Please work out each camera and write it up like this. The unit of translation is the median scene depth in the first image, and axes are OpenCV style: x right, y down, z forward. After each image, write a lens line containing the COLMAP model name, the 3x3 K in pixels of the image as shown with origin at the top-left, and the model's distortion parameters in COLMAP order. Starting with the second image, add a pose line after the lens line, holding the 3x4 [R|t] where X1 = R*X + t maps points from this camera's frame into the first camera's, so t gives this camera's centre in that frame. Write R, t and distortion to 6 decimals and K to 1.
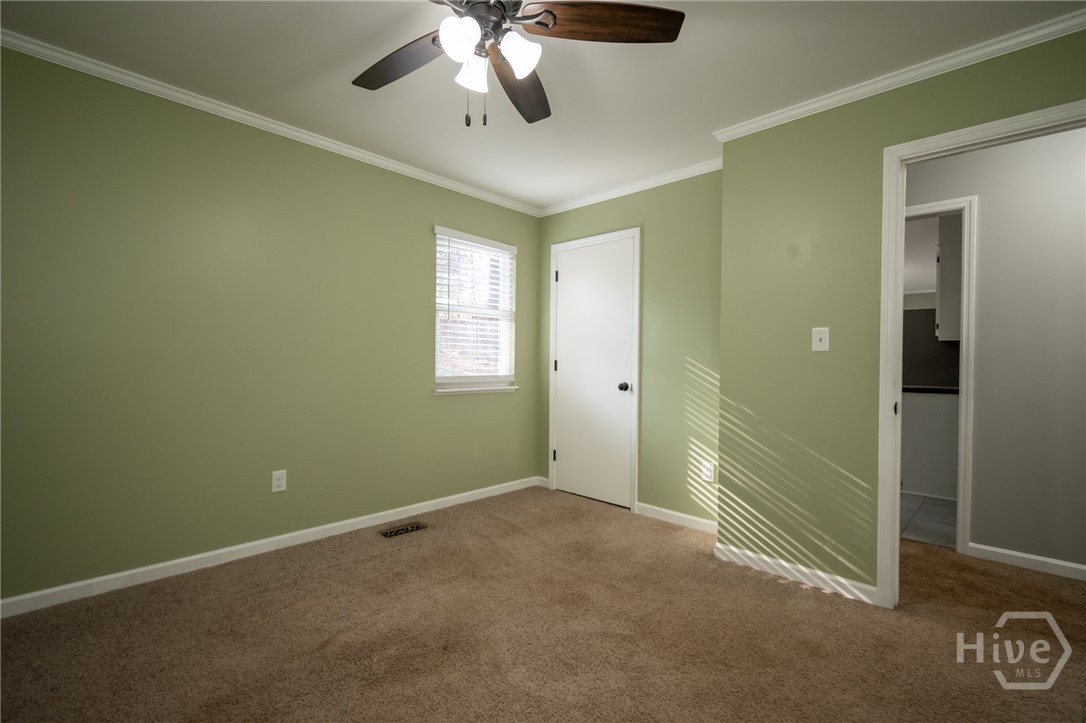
lens RADIAL K [[479.2, 0, 543.0], [0, 479.2, 361.5], [0, 0, 1]] dist [0.001503, 0.000065]
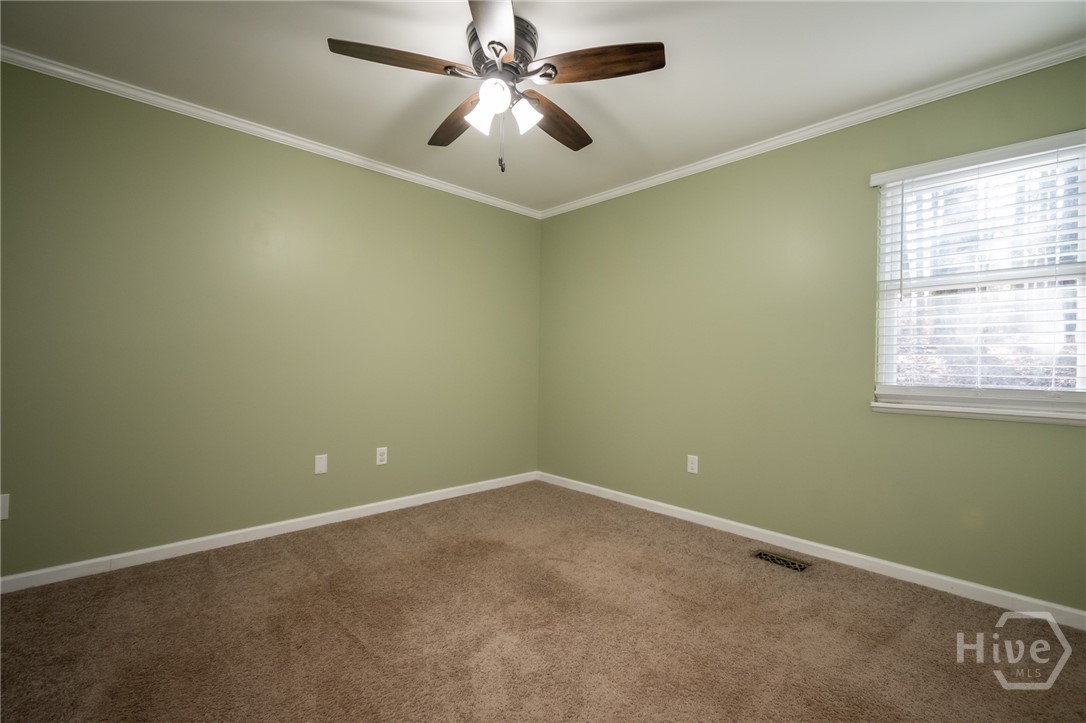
lens RADIAL K [[479.2, 0, 543.0], [0, 479.2, 361.5], [0, 0, 1]] dist [0.001503, 0.000065]
pose [[-0.037788, -0.010068, -0.999235, 0.581116], [-0.011514, 0.999887, -0.009639, 0.010900], [0.999219, 0.011141, -0.037900, 0.608232]]
